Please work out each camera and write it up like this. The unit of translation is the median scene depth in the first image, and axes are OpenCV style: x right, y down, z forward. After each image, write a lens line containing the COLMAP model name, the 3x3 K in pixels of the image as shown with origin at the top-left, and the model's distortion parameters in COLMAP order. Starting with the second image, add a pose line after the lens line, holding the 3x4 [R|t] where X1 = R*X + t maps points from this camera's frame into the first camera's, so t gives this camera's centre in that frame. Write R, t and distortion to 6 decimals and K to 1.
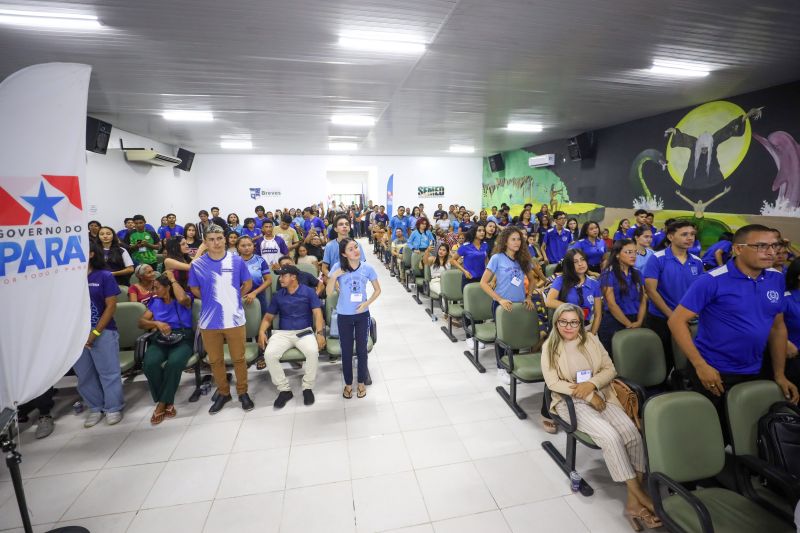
lens RADIAL K [[363.2, 0, 400.0], [0, 363.2, 266.5], [0, 0, 1]] dist [-0.036756, 0.000456]
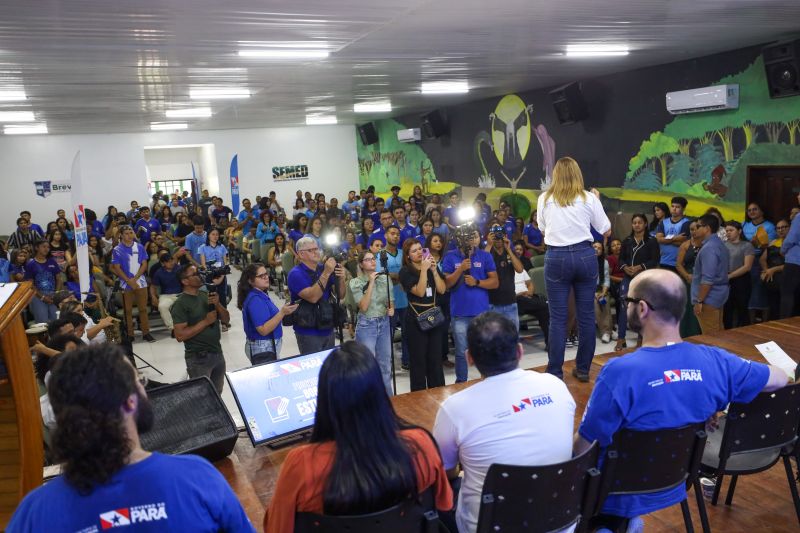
lens RADIAL K [[701.6, 0, 400.0], [0, 701.6, 266.5], [0, 0, 1]] dist [0.002029, -0.000028]
pose [[0.978799, -0.079315, 0.188842, 0.031151], [0.087150, 0.995630, -0.033542, 0.098236], [-0.185356, 0.049288, 0.981435, -0.806059]]
